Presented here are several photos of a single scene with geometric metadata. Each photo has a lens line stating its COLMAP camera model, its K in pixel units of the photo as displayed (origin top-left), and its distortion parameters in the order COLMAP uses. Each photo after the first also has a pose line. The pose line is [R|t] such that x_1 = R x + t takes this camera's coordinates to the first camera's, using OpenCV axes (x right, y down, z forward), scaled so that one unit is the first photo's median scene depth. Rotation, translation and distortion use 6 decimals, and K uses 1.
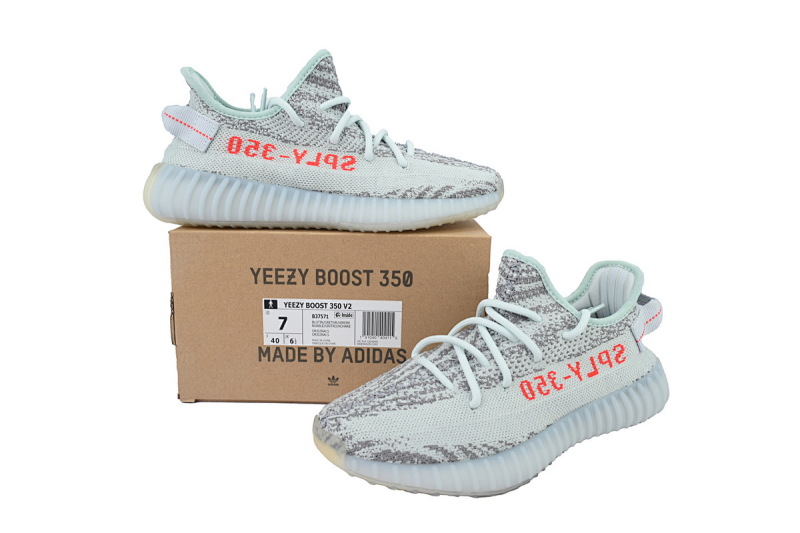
lens RADIAL K [[615.9, 0, 402.3], [0, 615.9, 266.5], [0, 0, 1]] dist [-0.012584, -0.003902]
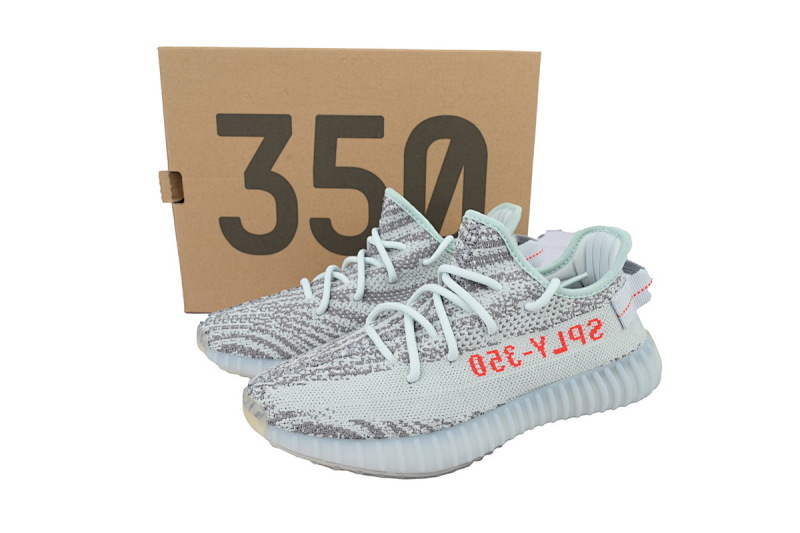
lens RADIAL K [[615.9, 0, 396.8], [0, 615.9, 267.0], [0, 0, 1]] dist [-0.012584, -0.003902]
pose [[0.990233, 0.021226, -0.137796, 0.204669], [-0.014341, 0.998607, 0.050769, 0.012123], [0.138682, -0.048297, 0.989159, 0.093121]]
